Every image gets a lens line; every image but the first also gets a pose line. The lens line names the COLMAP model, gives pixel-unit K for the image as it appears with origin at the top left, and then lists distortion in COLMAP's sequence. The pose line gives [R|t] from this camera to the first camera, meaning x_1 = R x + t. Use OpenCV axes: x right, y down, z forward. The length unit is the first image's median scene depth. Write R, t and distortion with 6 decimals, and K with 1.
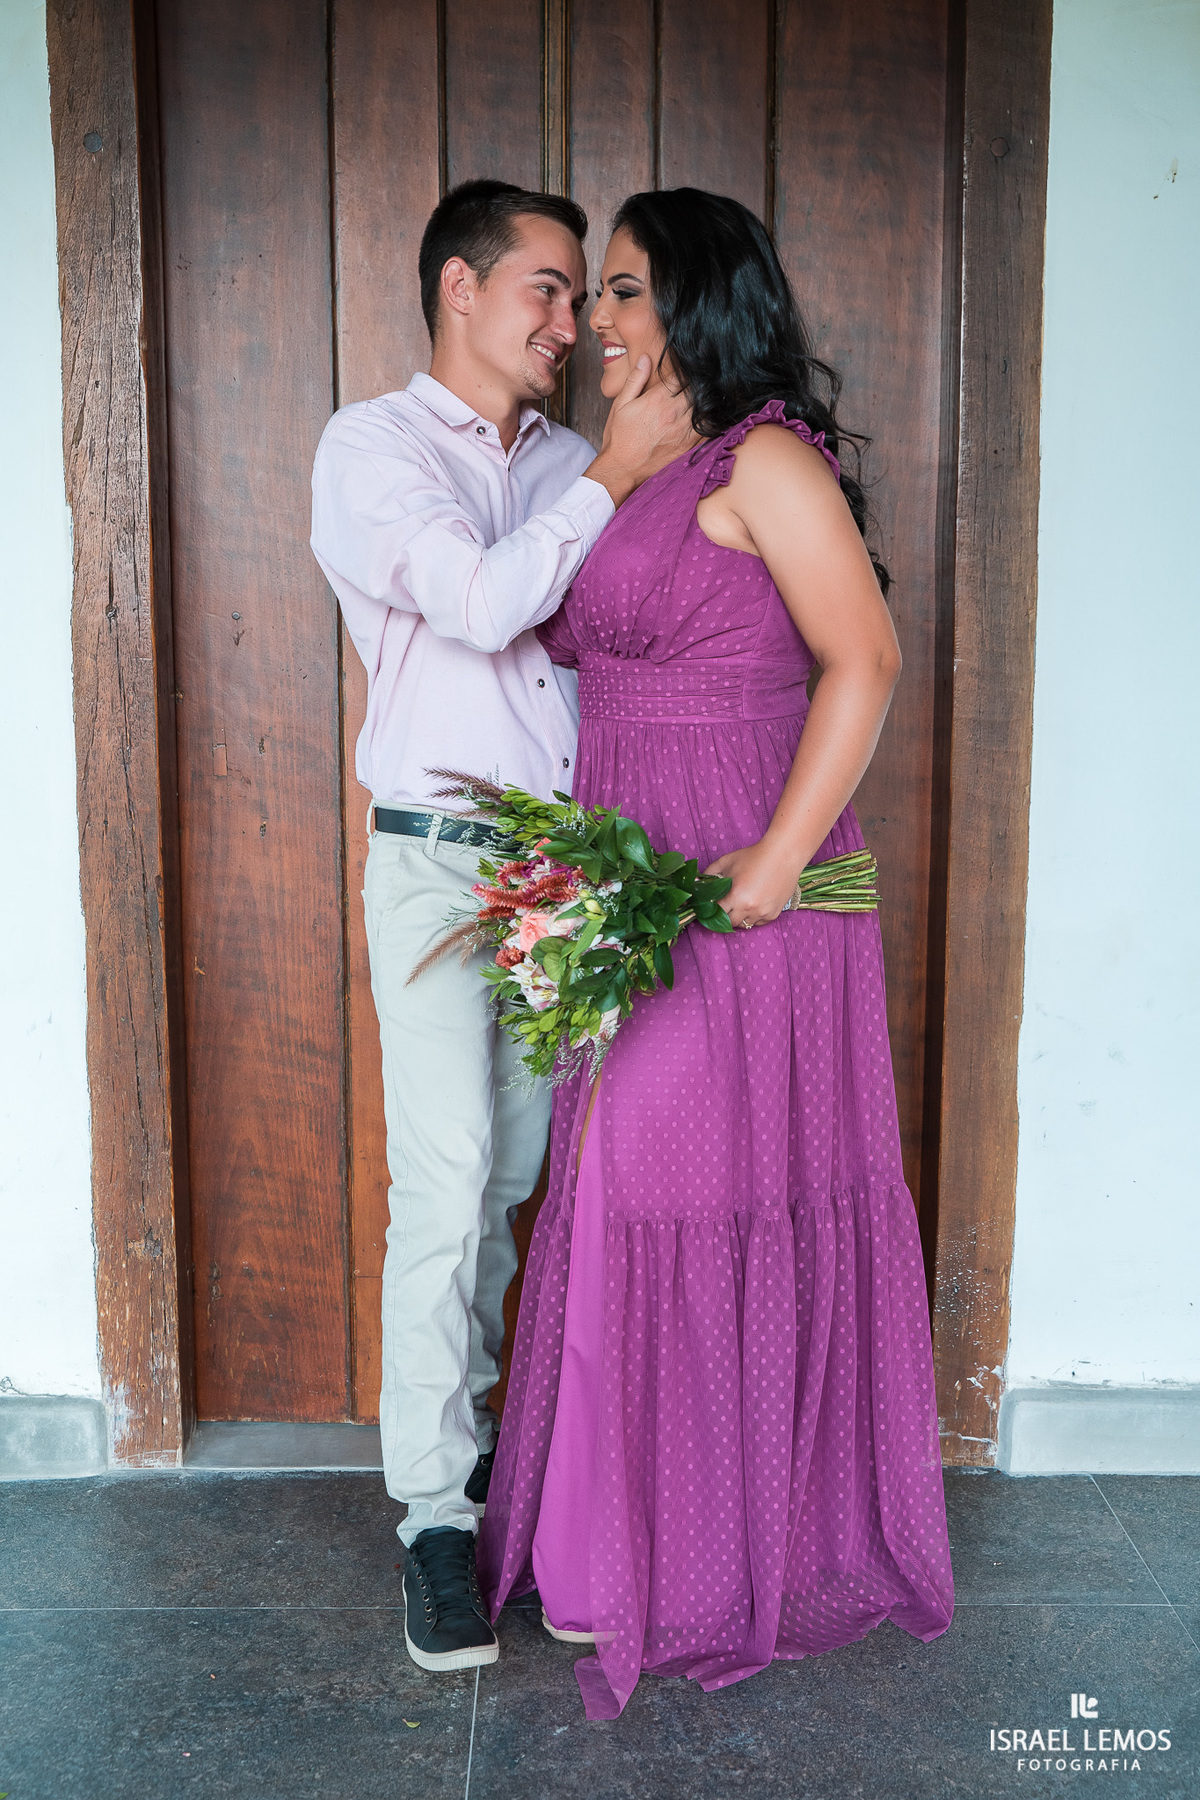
lens RADIAL K [[2003.1, 0, 596.2], [0, 2003.1, 911.4], [0, 0, 1]] dist [0.006170, 0.000000]
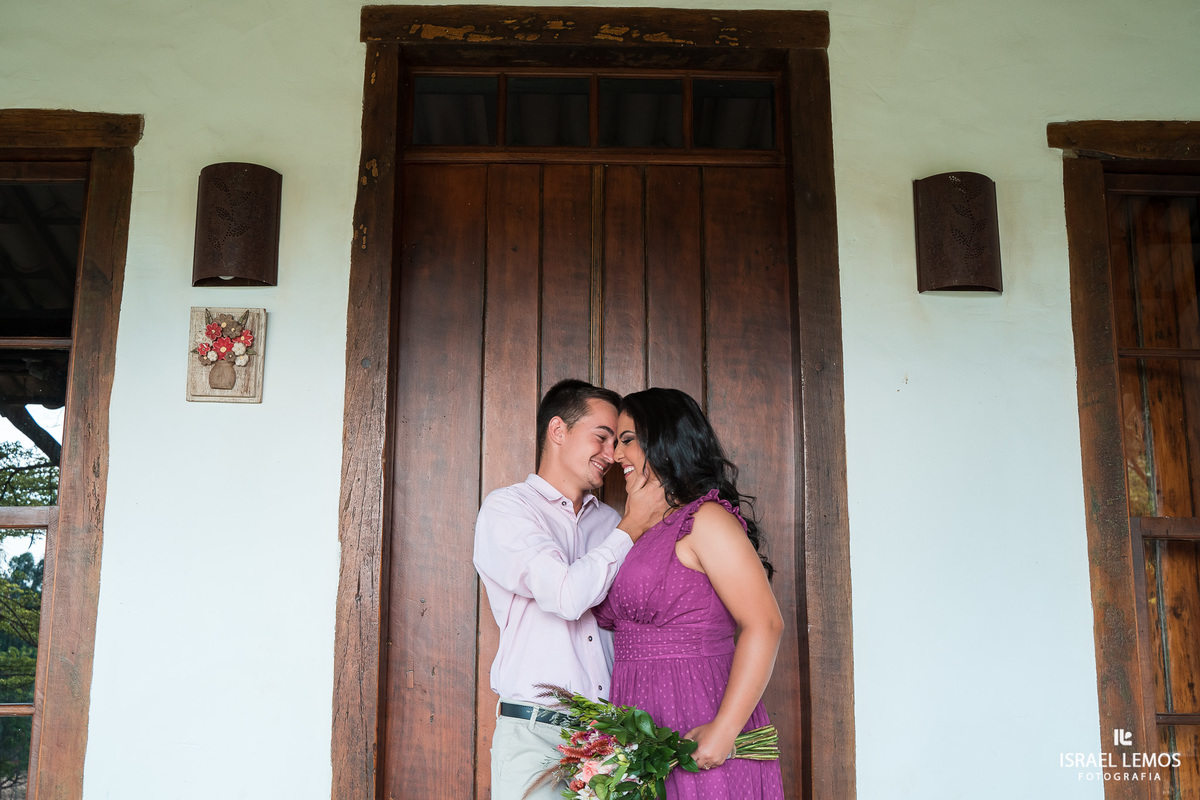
lens RADIAL K [[1162.3, 0, 600.9], [0, 1162.3, 399.9], [0, 0, 1]] dist [-0.077842, 0.000000]
pose [[0.999994, 0.003415, 0.000556, -0.016115], [-0.003070, 0.949766, -0.312946, 0.012090], [-0.001597, 0.312943, 0.949771, -0.083193]]
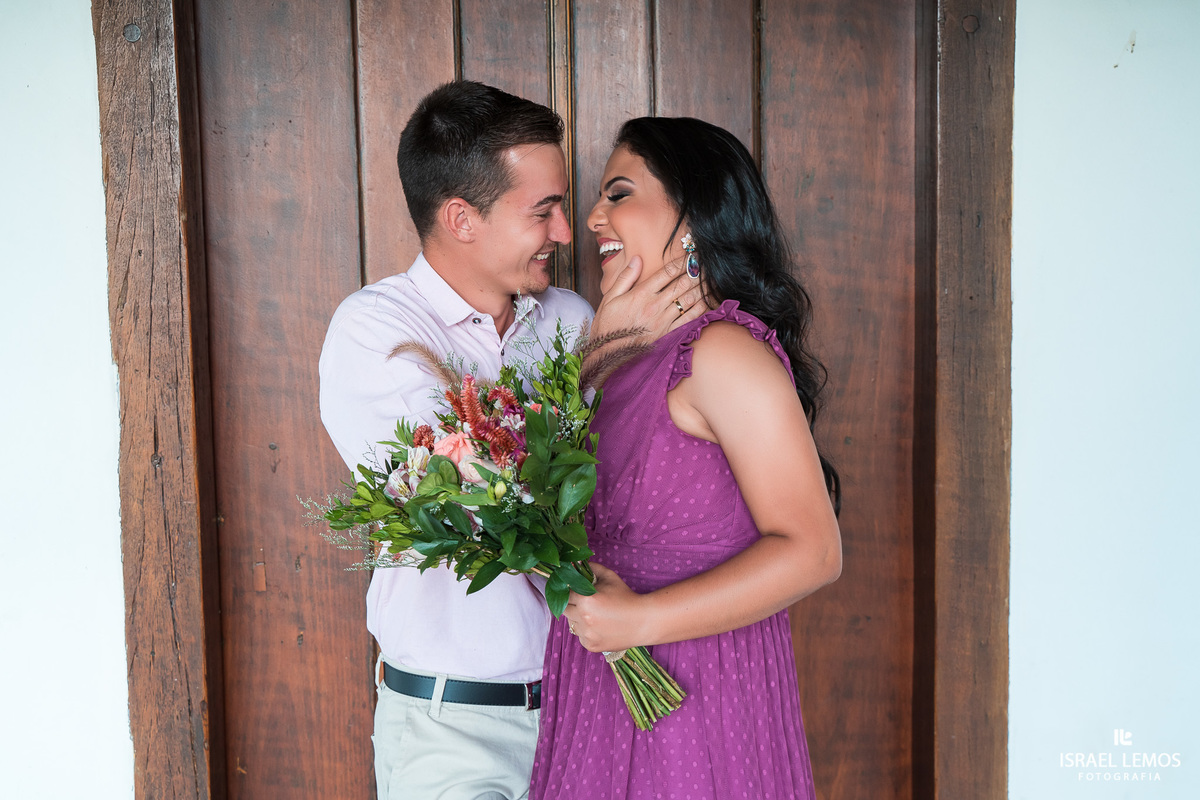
lens RADIAL K [[1635.3, 0, 592.5], [0, 1635.3, 400.9], [0, 0, 1]] dist [0.081126, 0.000000]
pose [[0.999594, -0.019430, 0.020823, -0.025694], [0.019976, 0.999454, -0.026334, -0.151996], [-0.020300, 0.026740, 0.999436, 0.111783]]
